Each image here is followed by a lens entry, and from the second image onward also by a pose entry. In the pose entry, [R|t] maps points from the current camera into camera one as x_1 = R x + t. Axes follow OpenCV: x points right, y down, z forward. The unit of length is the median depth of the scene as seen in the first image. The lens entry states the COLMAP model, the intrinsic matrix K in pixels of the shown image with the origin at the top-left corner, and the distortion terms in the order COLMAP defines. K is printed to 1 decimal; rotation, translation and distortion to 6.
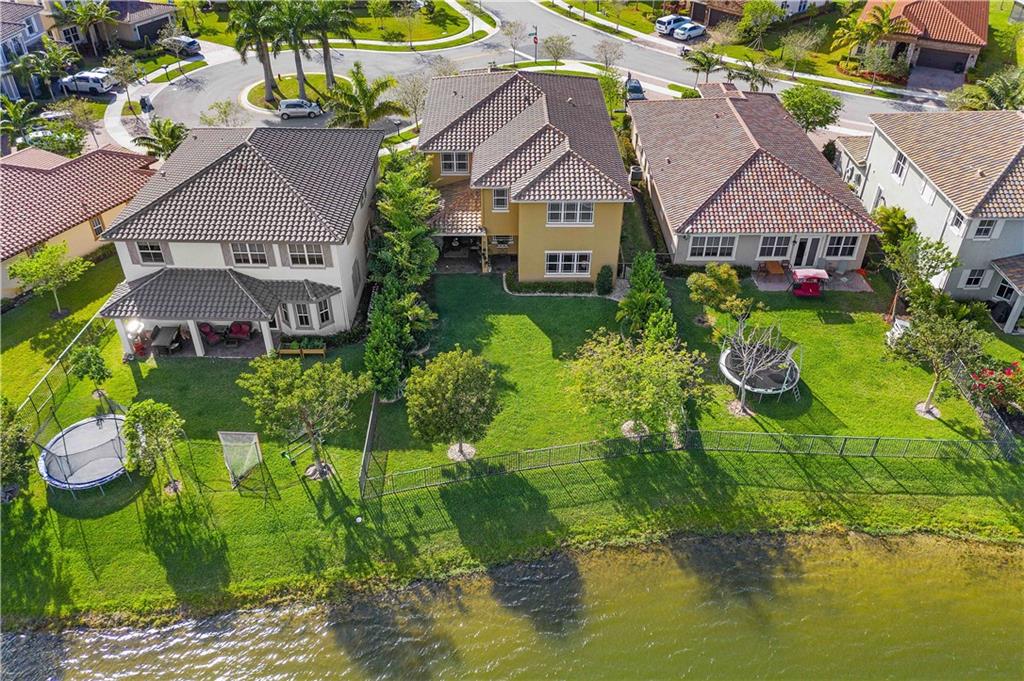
lens RADIAL K [[797.1, 0, 512.3], [0, 797.1, 340.6], [0, 0, 1]] dist [-0.001255, 0.000447]
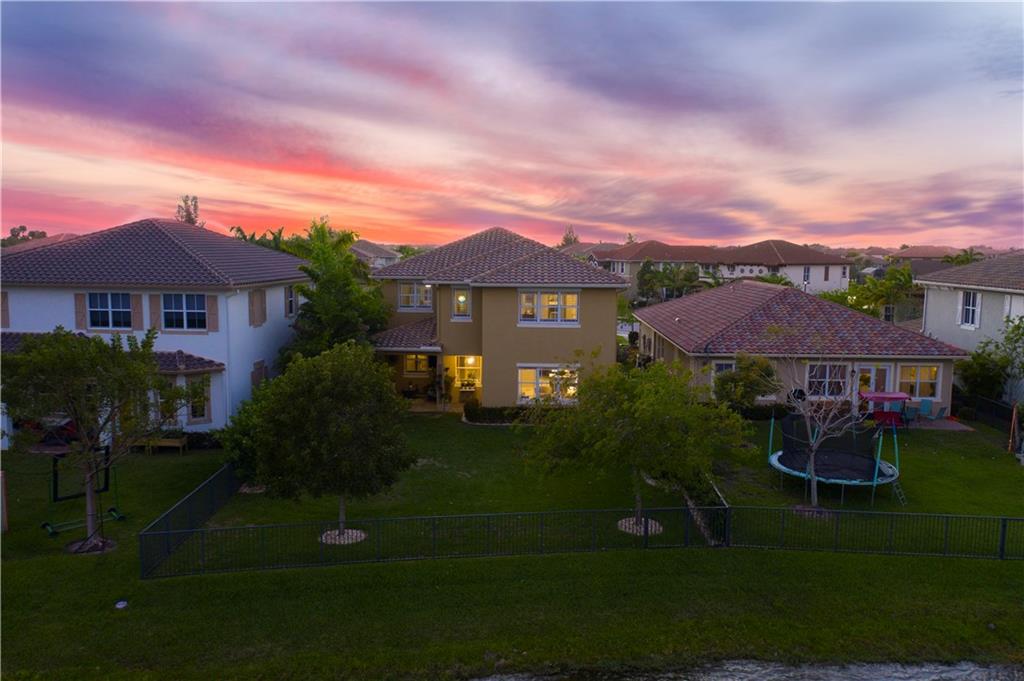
lens RADIAL K [[797.1, 0, 511.4], [0, 797.1, 339.6], [0, 0, 1]] dist [-0.001255, 0.000447]
pose [[0.998917, 0.023380, -0.040216, 0.072613], [-0.040067, 0.871664, -0.488464, 0.258690], [0.023635, 0.489547, 0.871657, 0.371378]]
